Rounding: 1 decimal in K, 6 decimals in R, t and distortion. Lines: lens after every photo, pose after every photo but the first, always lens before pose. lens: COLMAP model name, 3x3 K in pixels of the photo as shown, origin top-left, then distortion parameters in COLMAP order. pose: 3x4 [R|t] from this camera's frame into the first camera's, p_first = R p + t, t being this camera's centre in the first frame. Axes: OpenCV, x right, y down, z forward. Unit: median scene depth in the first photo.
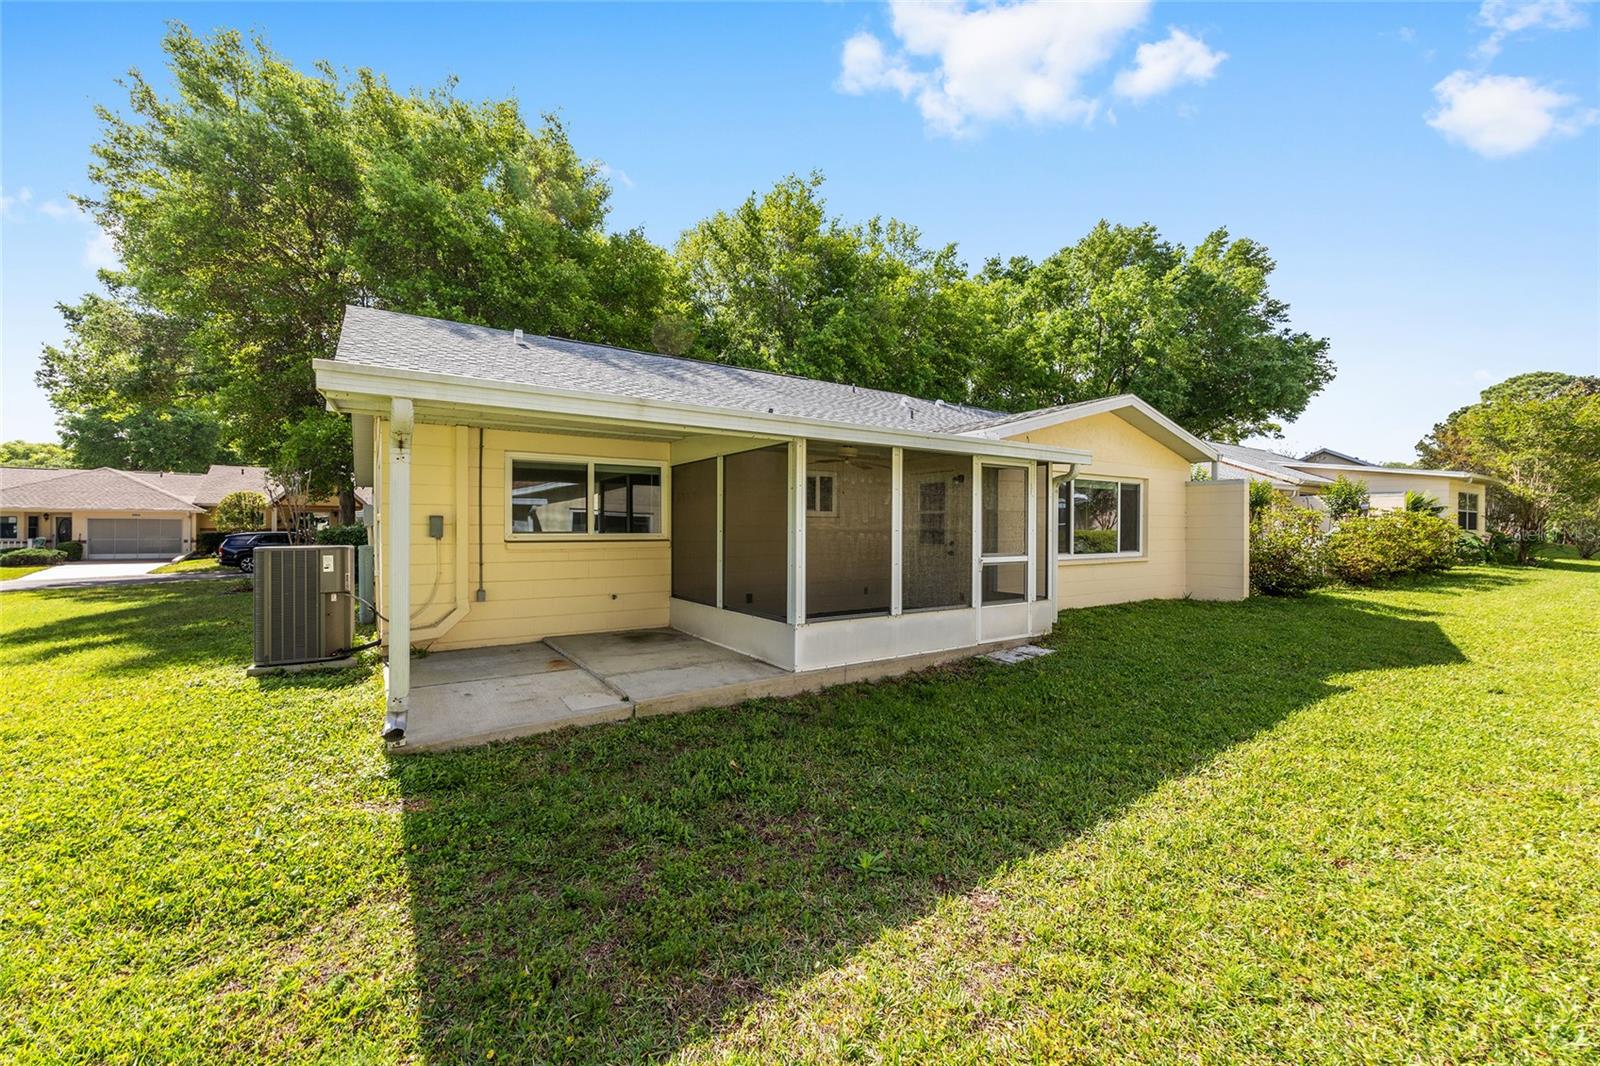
lens RADIAL K [[642.0, 0, 797.9], [0, 642.0, 533.4], [0, 0, 1]] dist [0.000922, 0.000524]
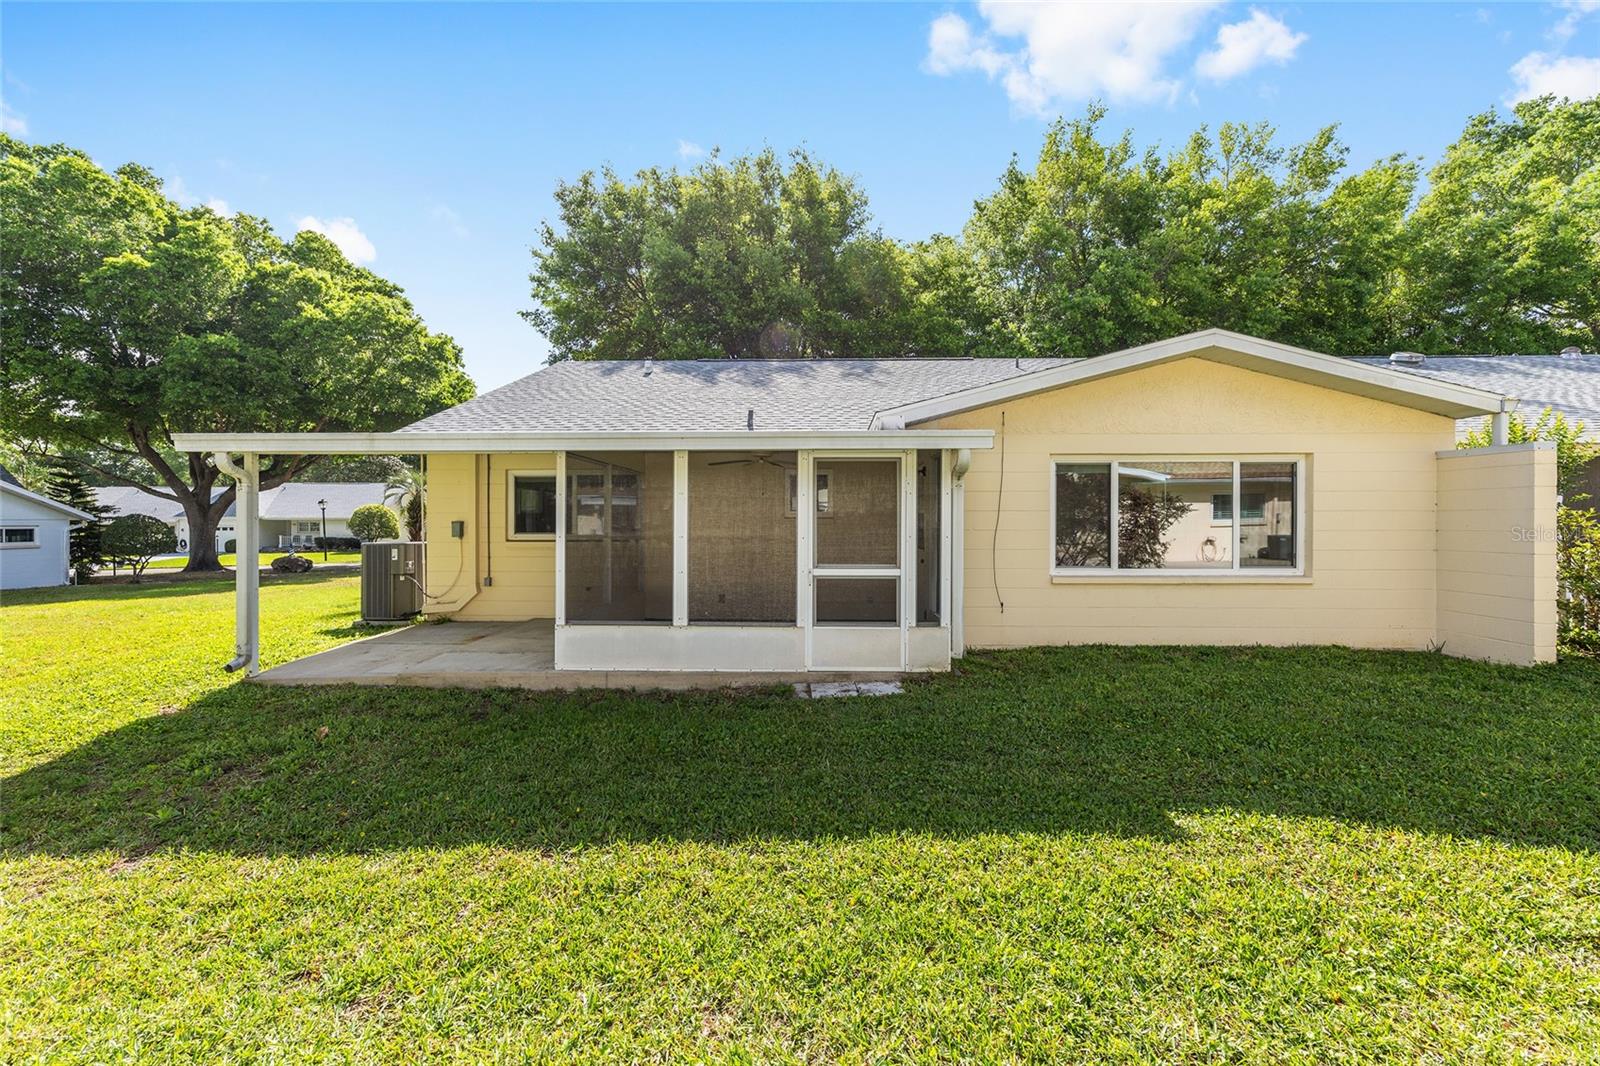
lens RADIAL K [[642.0, 0, 798.3], [0, 642.0, 525.9], [0, 0, 1]] dist [0.000922, 0.000524]
pose [[0.812282, 0.003506, -0.583254, 0.734560], [-0.002807, 0.999994, 0.002100, -0.020342], [0.583258, -0.000069, 0.812287, 0.284536]]
